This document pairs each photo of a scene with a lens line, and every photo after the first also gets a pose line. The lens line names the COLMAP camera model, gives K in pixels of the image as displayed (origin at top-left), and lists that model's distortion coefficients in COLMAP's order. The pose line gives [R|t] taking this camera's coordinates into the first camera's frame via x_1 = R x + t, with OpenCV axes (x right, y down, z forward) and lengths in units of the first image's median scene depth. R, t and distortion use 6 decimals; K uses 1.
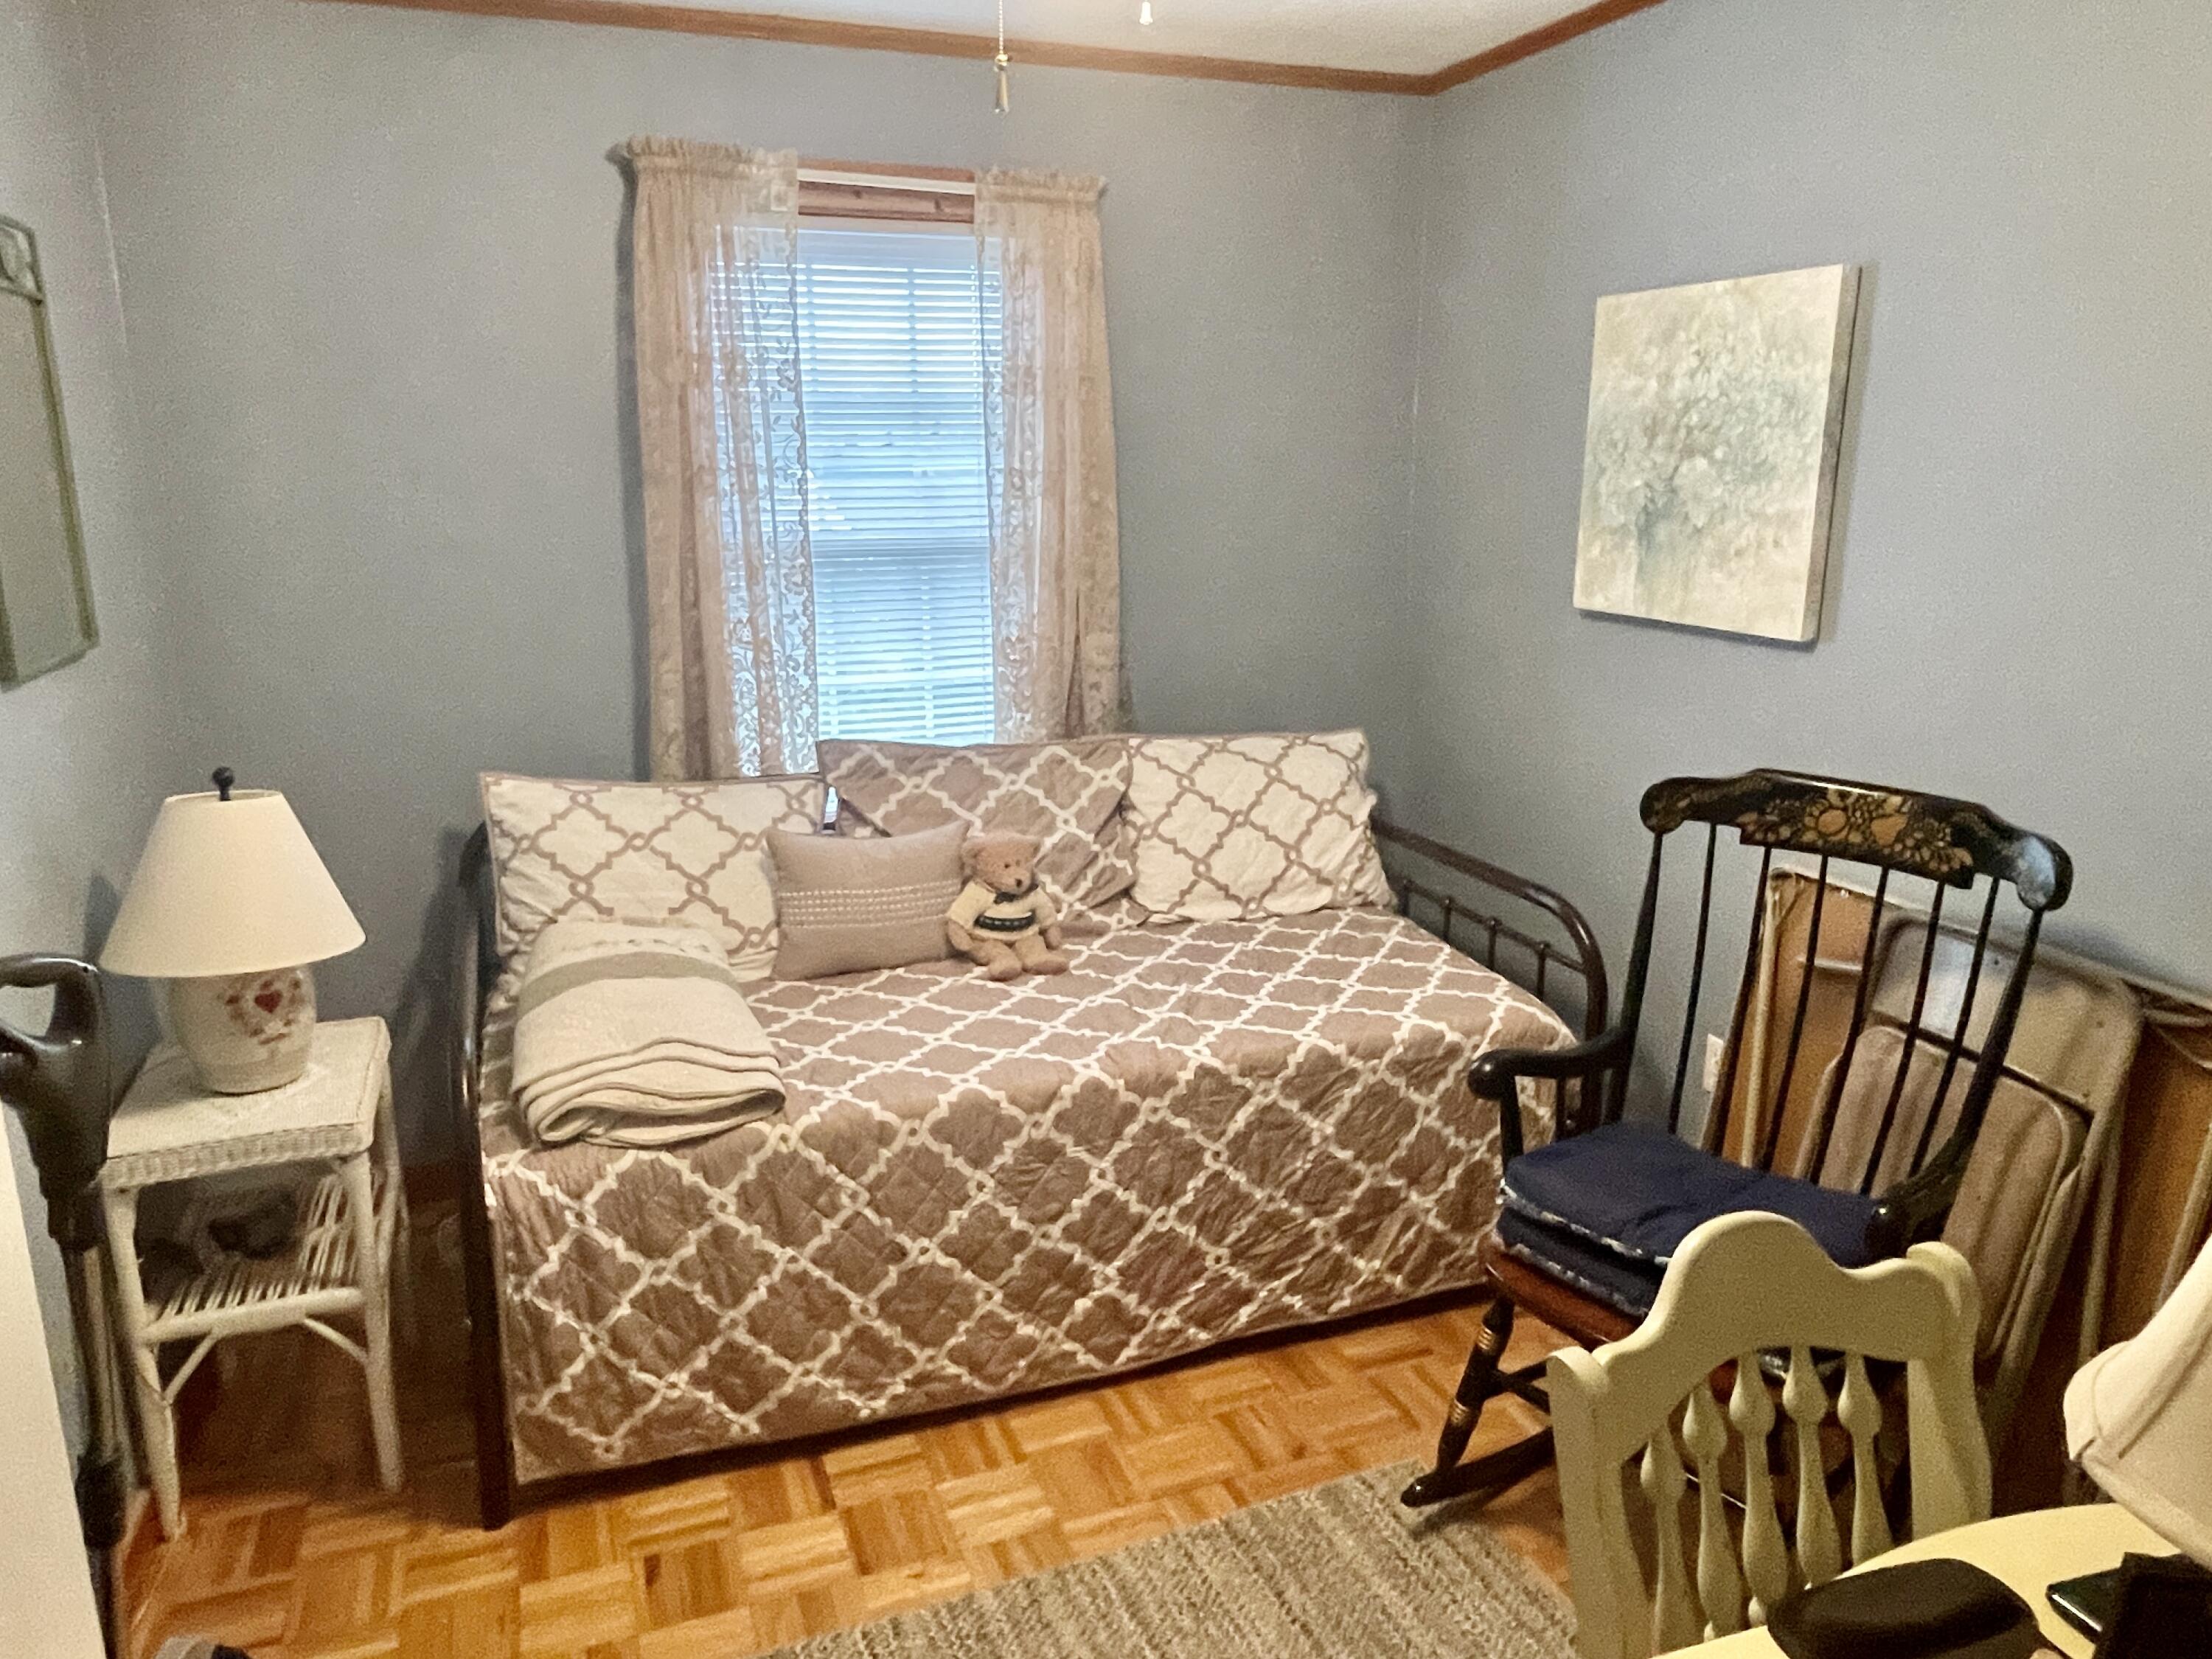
lens RADIAL K [[1502.3, 0, 1090.6], [0, 1502.3, 820.1], [0, 0, 1]] dist [0.022355, -0.045399]
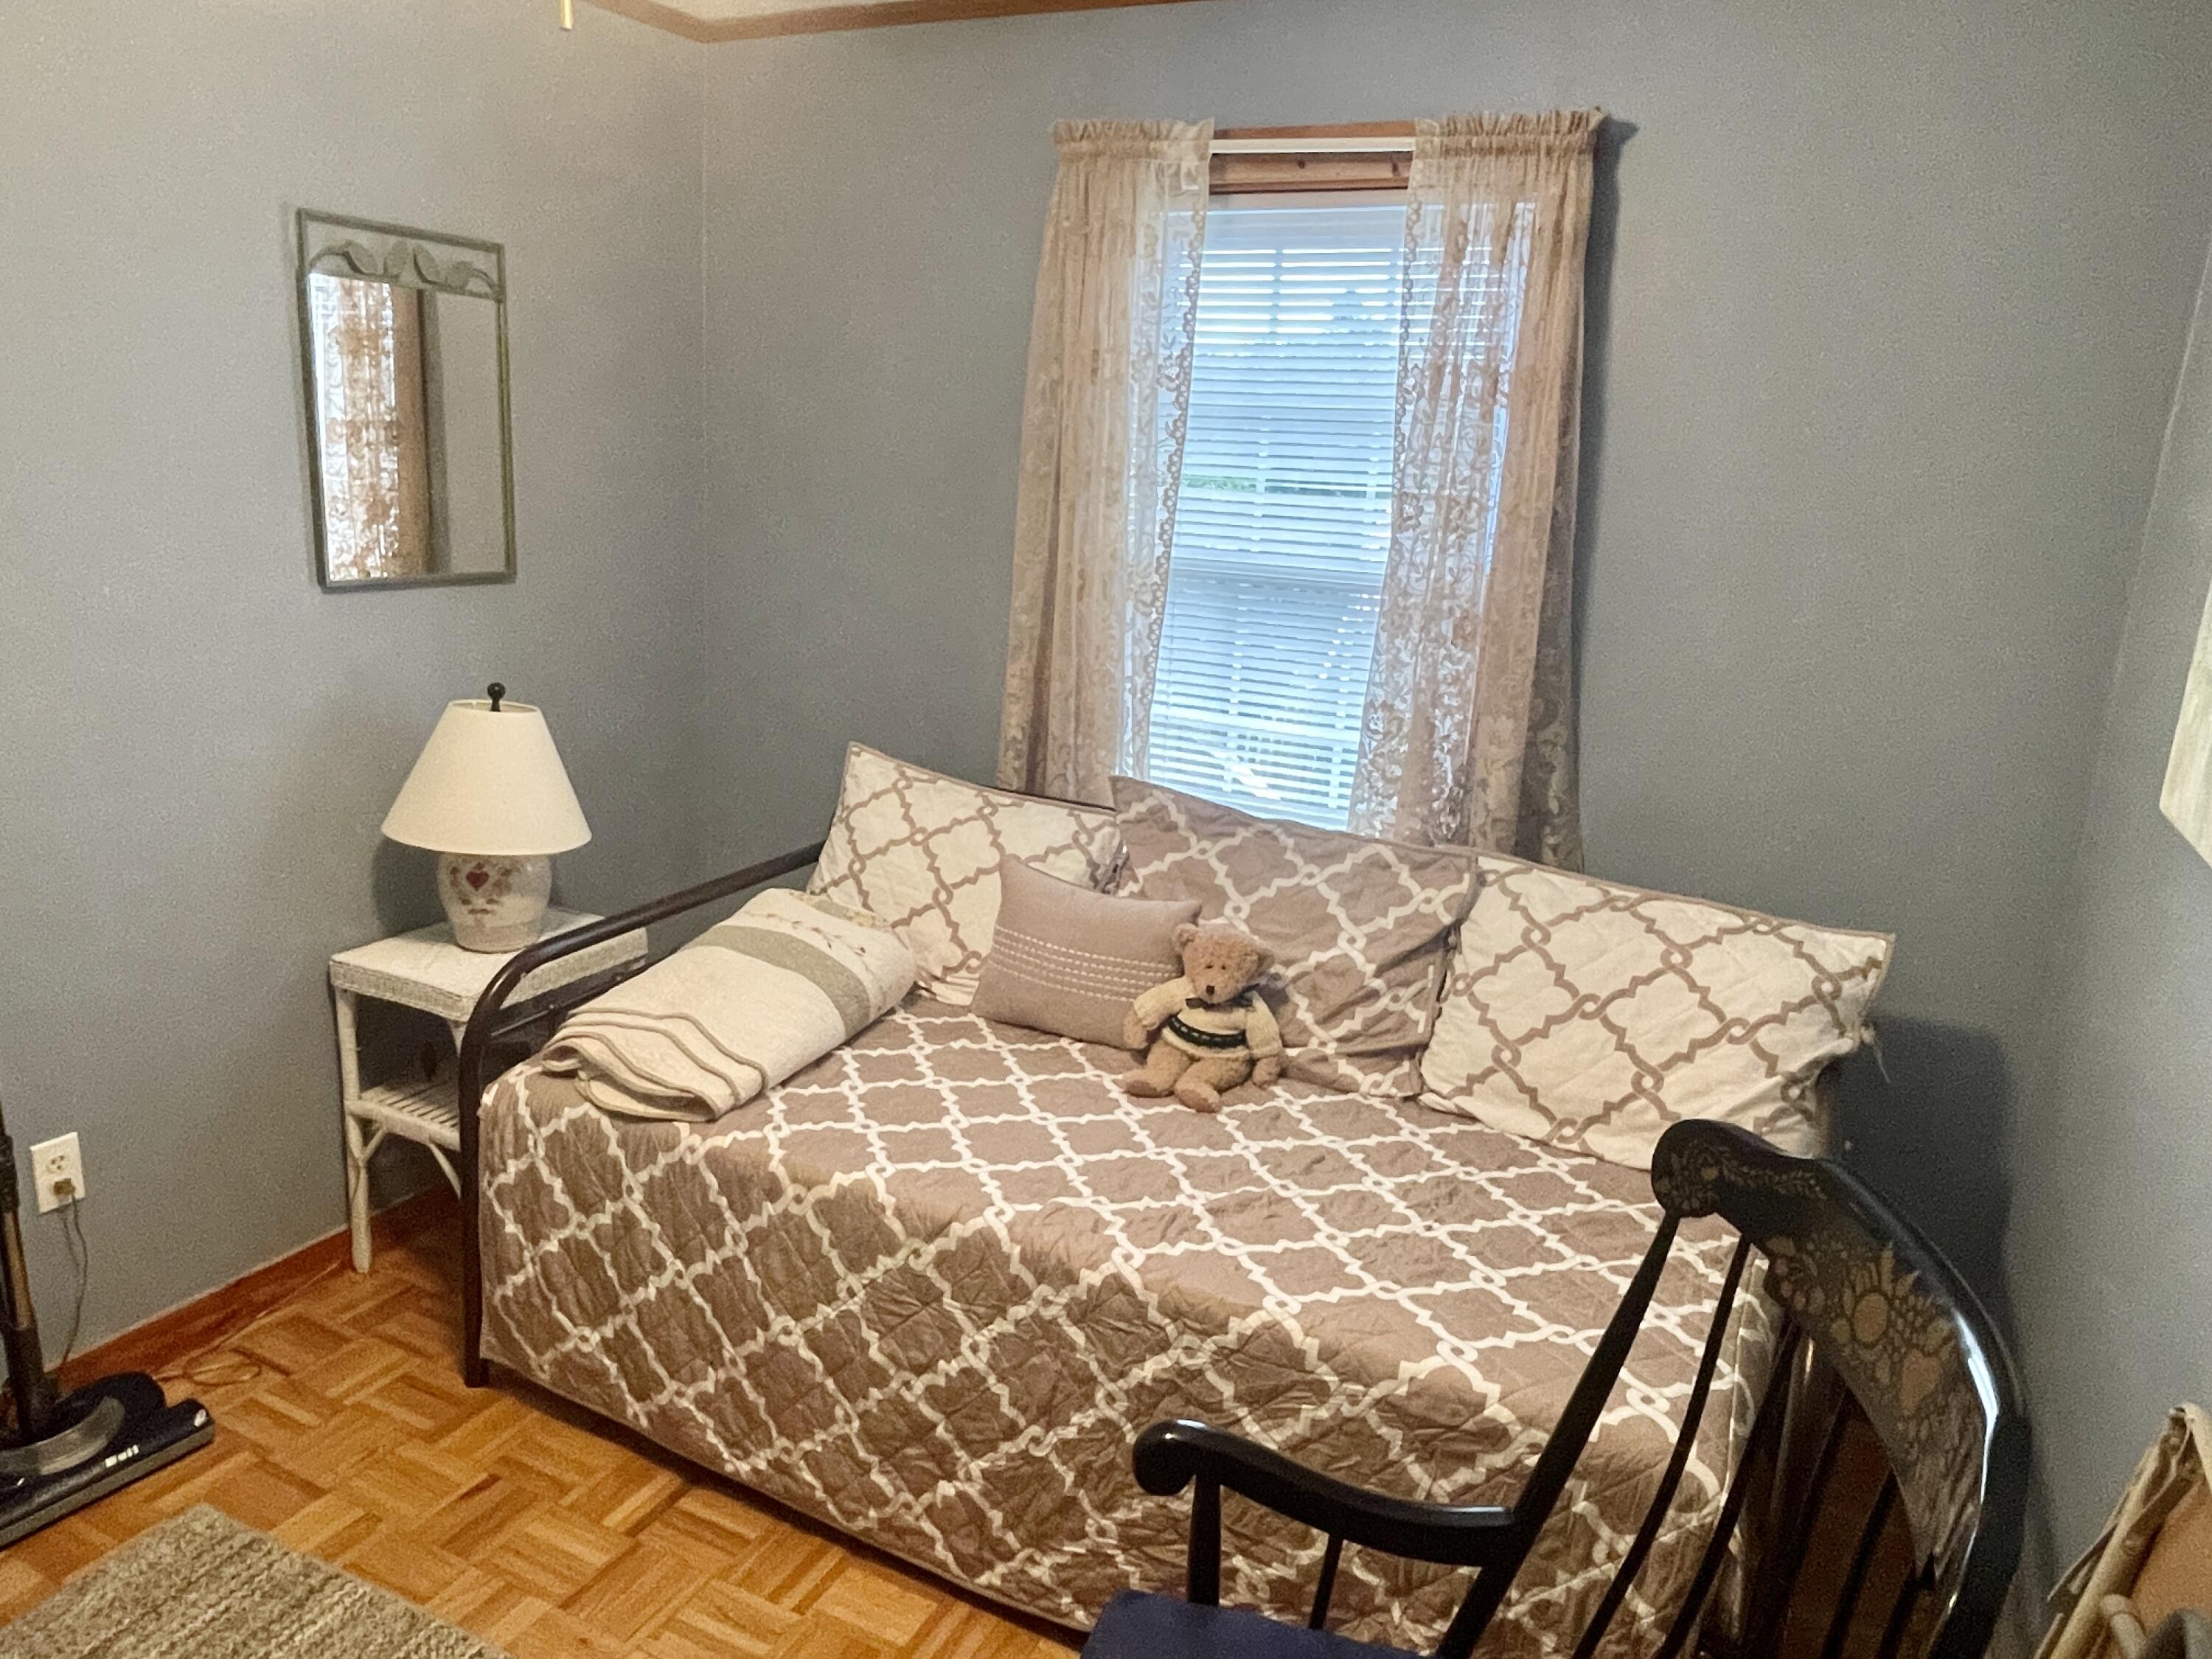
lens RADIAL K [[1502.3, 0, 1090.6], [0, 1502.3, 820.1], [0, 0, 1]] dist [0.022355, -0.045399]
pose [[0.679607, 0.214541, -0.701503, 0.545672], [-0.227422, 0.970781, 0.076571, -0.113386], [0.697433, 0.107499, 0.708541, 0.431653]]
